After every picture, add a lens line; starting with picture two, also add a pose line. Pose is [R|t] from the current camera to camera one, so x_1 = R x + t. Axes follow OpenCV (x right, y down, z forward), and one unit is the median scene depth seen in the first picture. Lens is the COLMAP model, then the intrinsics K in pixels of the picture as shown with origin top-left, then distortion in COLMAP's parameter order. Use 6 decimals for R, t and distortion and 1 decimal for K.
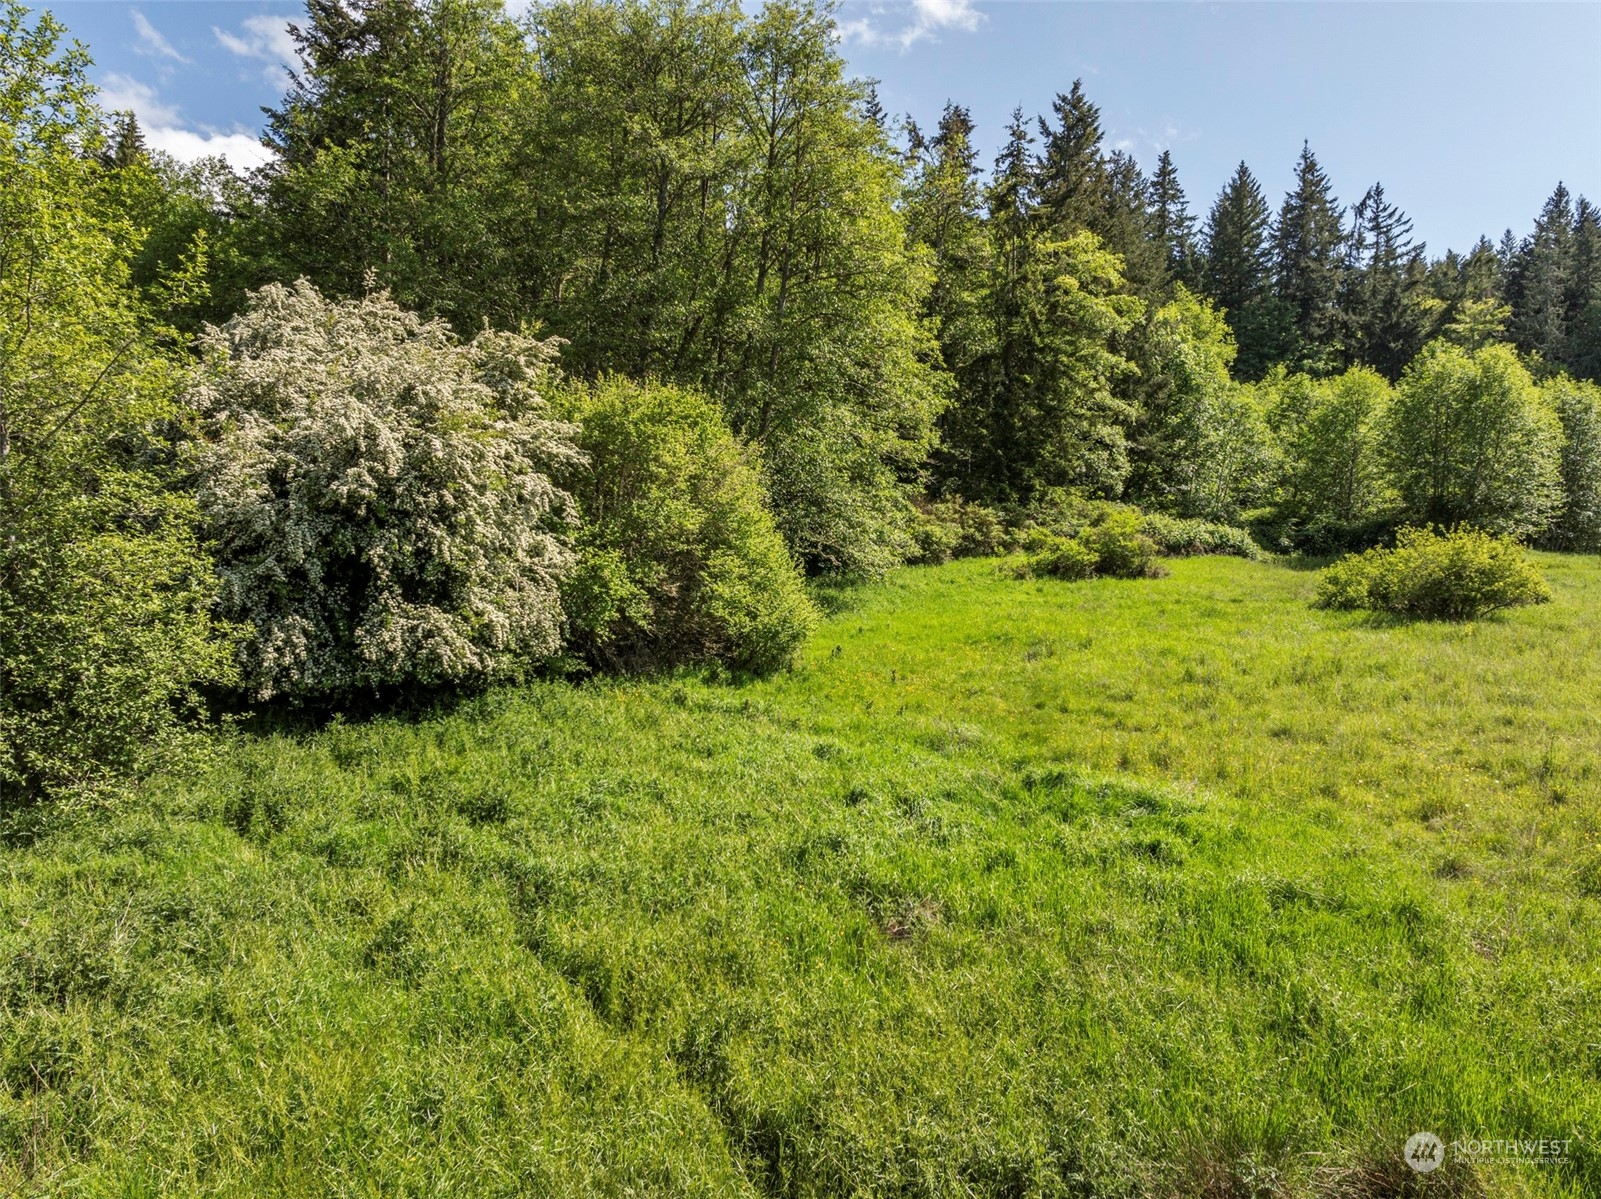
lens RADIAL K [[1119.1, 0, 798.5], [0, 1119.1, 596.6], [0, 0, 1]] dist [-0.037106, 0.025292]
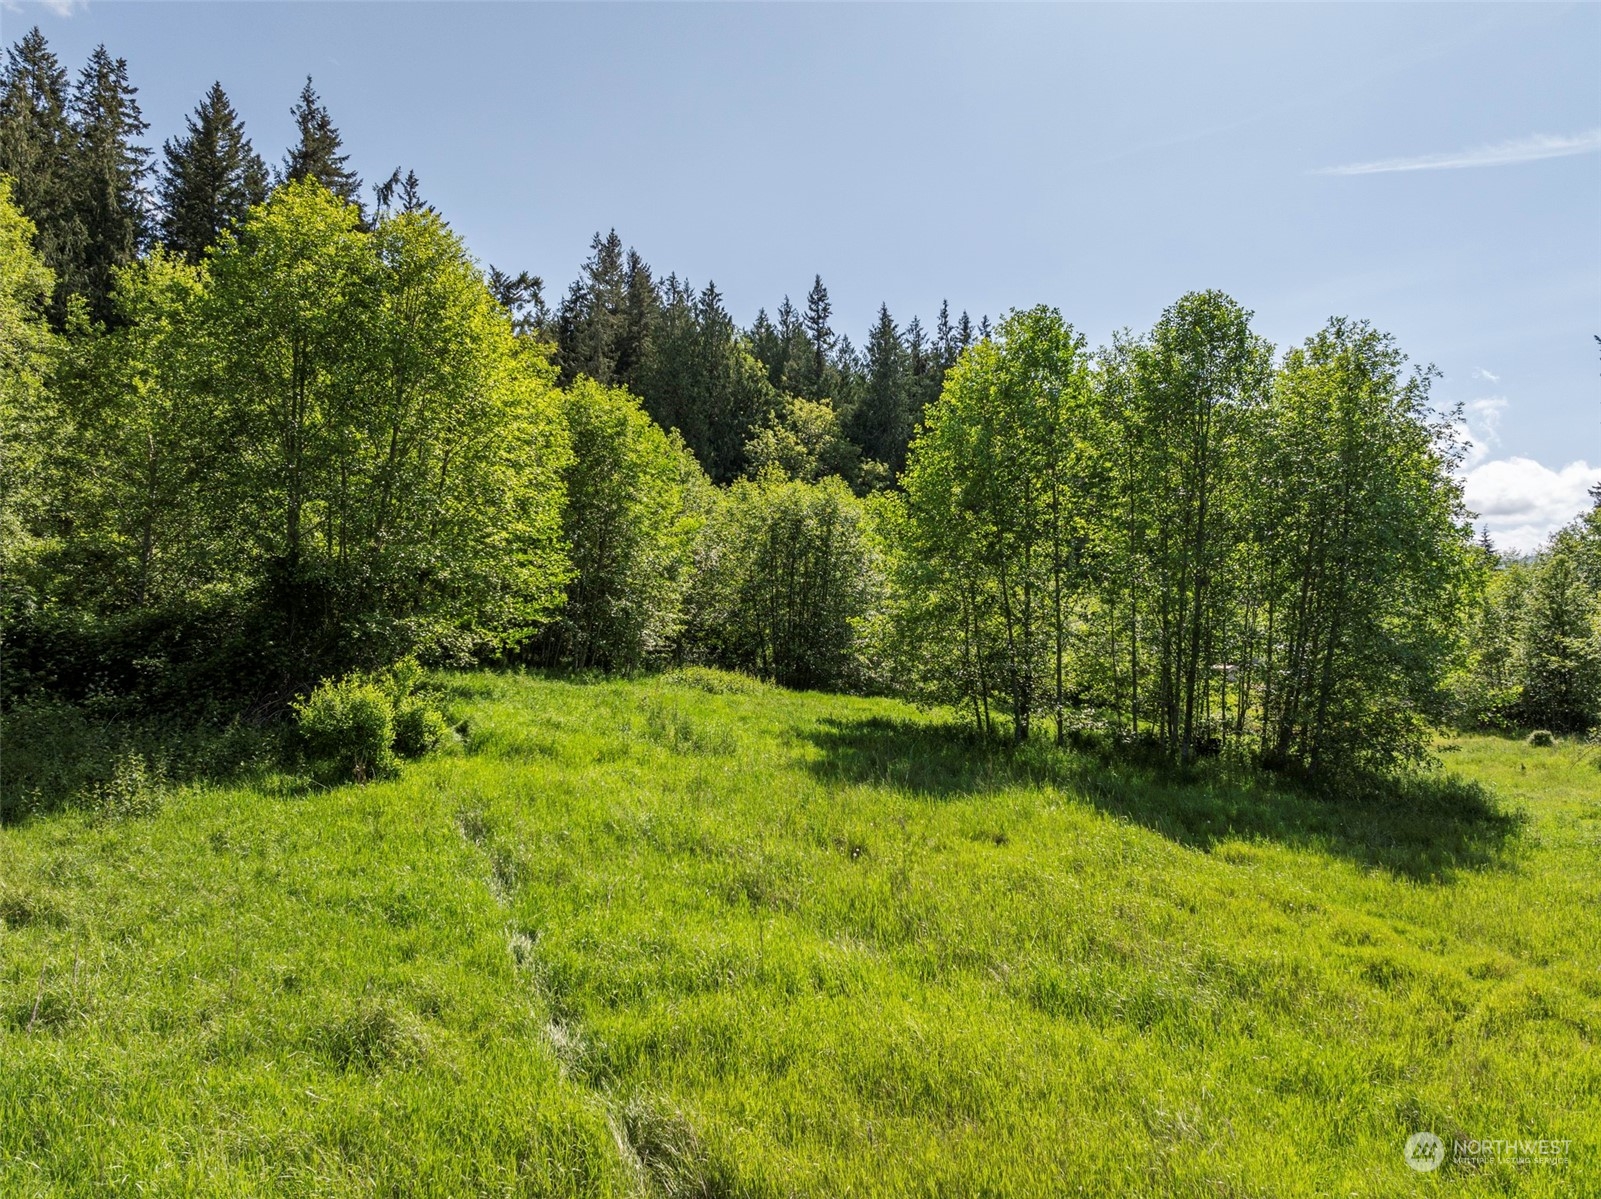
lens RADIAL K [[1163.9, 0, 800.5], [0, 1163.9, 599.5], [0, 0, 1]] dist [-0.012513, 0.007679]
pose [[0.734881, 0.020649, 0.677881, 0.184595], [0.026477, 0.997901, -0.059101, -0.019444], [-0.677679, 0.061380, 0.732792, 0.245164]]
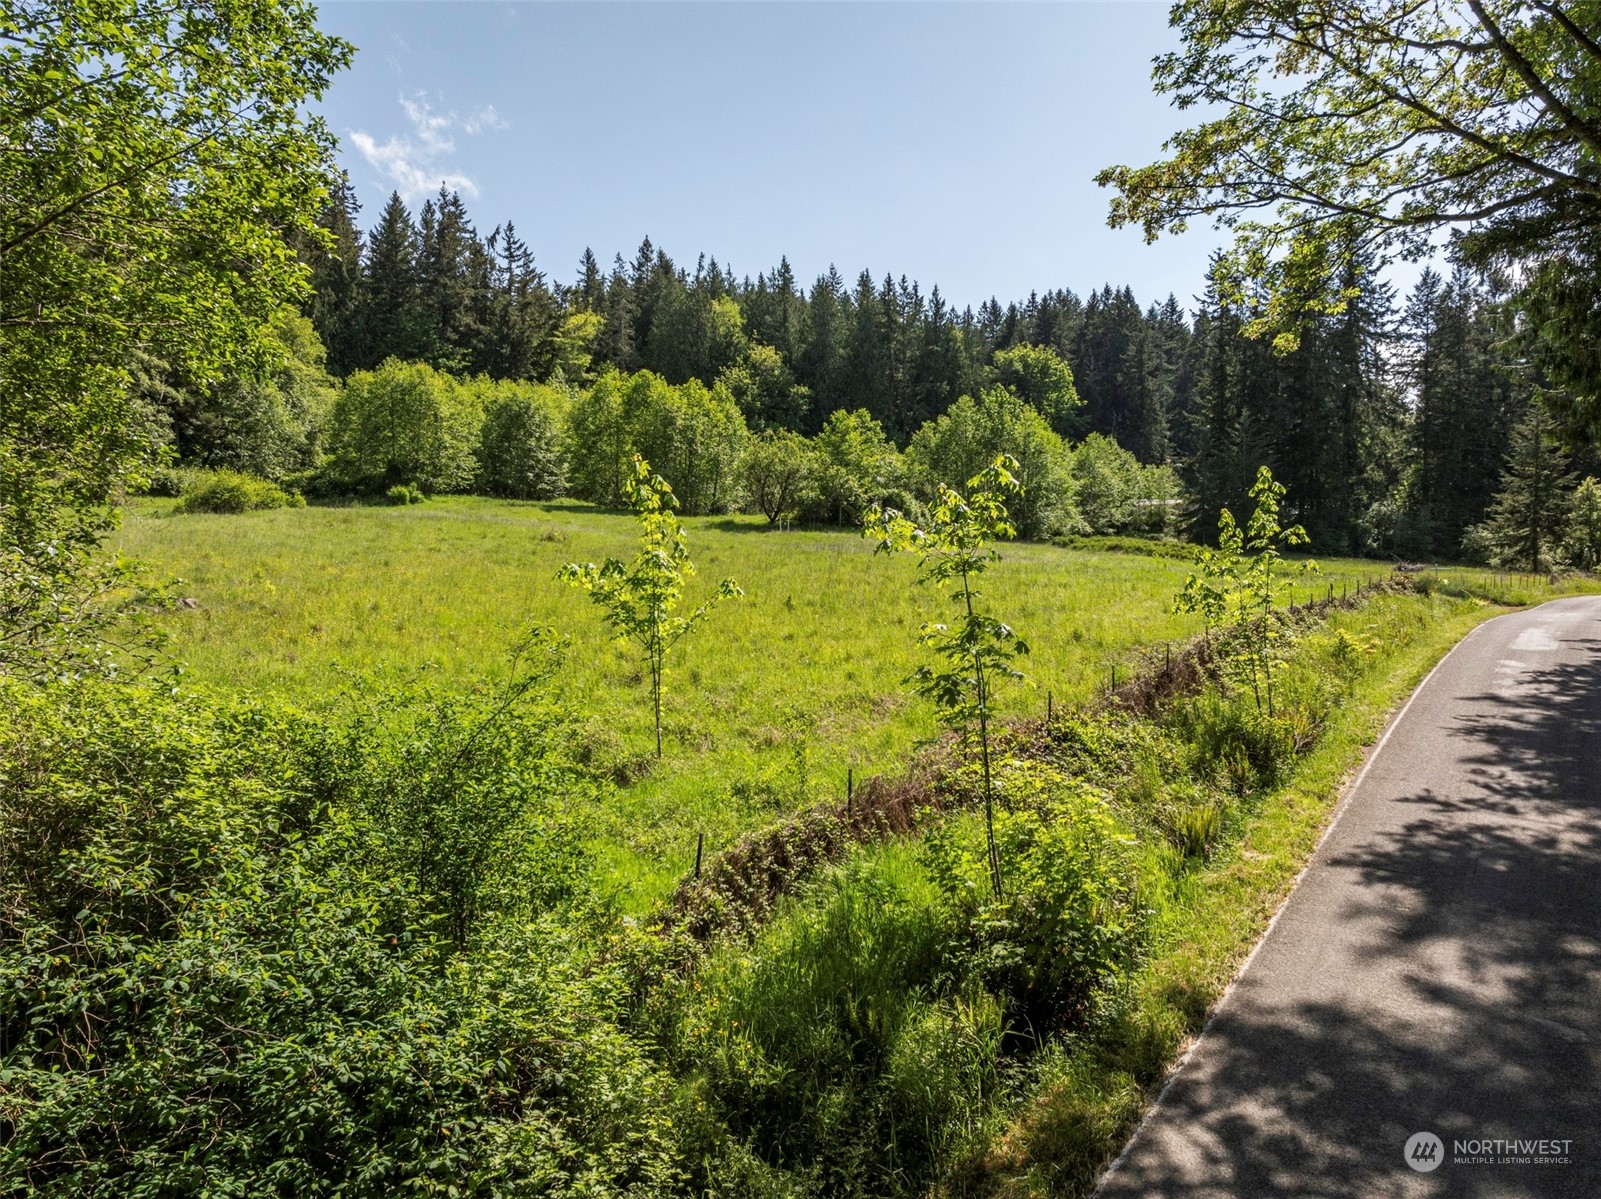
lens RADIAL K [[1119.1, 0, 798.5], [0, 1119.1, 596.6], [0, 0, 1]] dist [-0.037106, 0.025292]
pose [[0.836206, -0.051868, 0.545956, 0.081634], [0.040556, 0.998640, 0.032757, 0.031318], [-0.546913, -0.005250, 0.837173, -0.266445]]
